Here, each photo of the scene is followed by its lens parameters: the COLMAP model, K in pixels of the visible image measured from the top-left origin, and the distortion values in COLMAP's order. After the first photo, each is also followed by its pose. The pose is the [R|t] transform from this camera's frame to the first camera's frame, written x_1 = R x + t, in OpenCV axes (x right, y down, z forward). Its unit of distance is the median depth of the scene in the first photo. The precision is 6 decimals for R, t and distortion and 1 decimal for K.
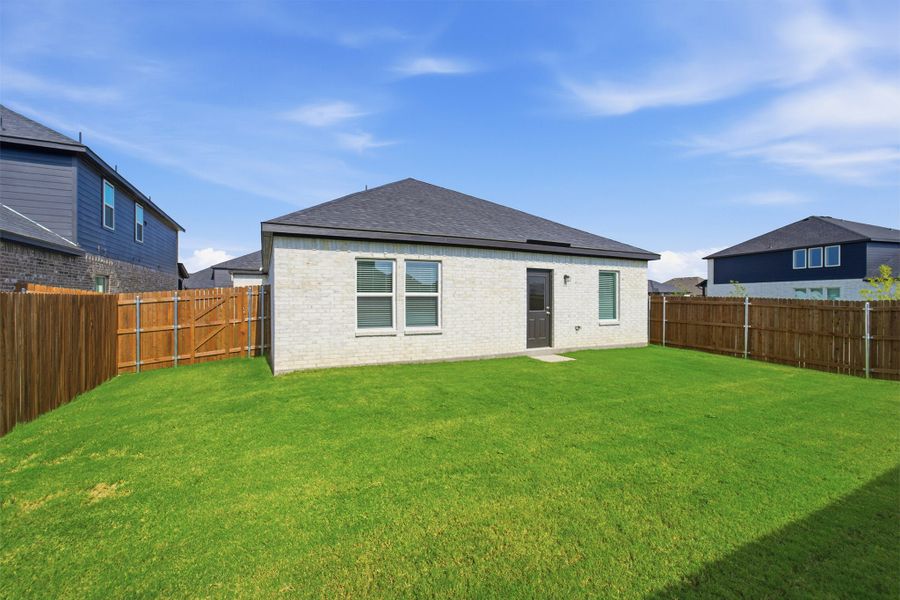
lens RADIAL K [[374.4, 0, 448.0], [0, 374.4, 317.1], [0, 0, 1]] dist [-0.089239, 0.000125]
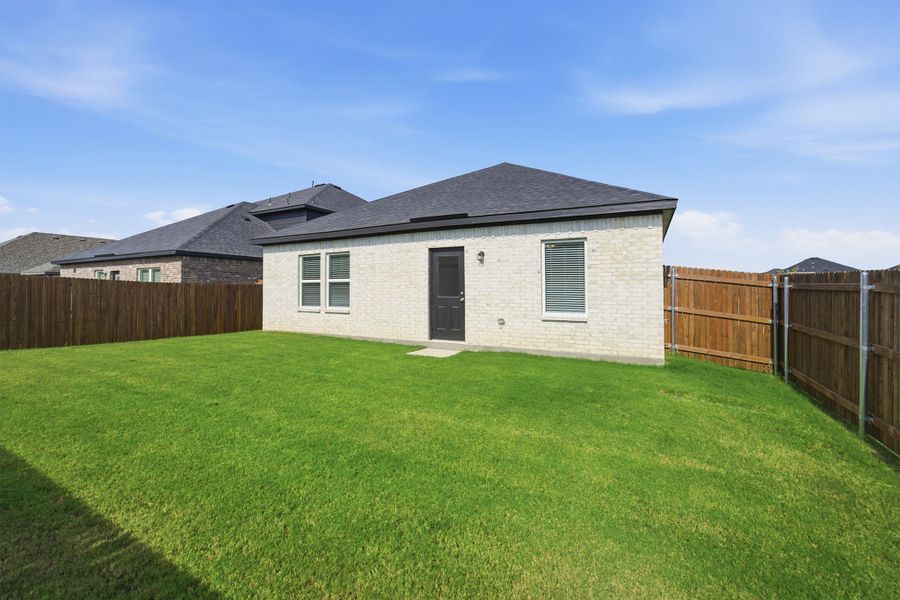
lens RADIAL K [[381.9, 0, 449.1], [0, 381.9, 288.1], [0, 0, 1]] dist [-0.026822, 0.020325]
pose [[0.582357, 0.002493, -0.812930, 1.042186], [-0.027873, 0.999469, -0.016903, -0.022630], [0.812455, 0.032502, 0.582117, 0.524326]]
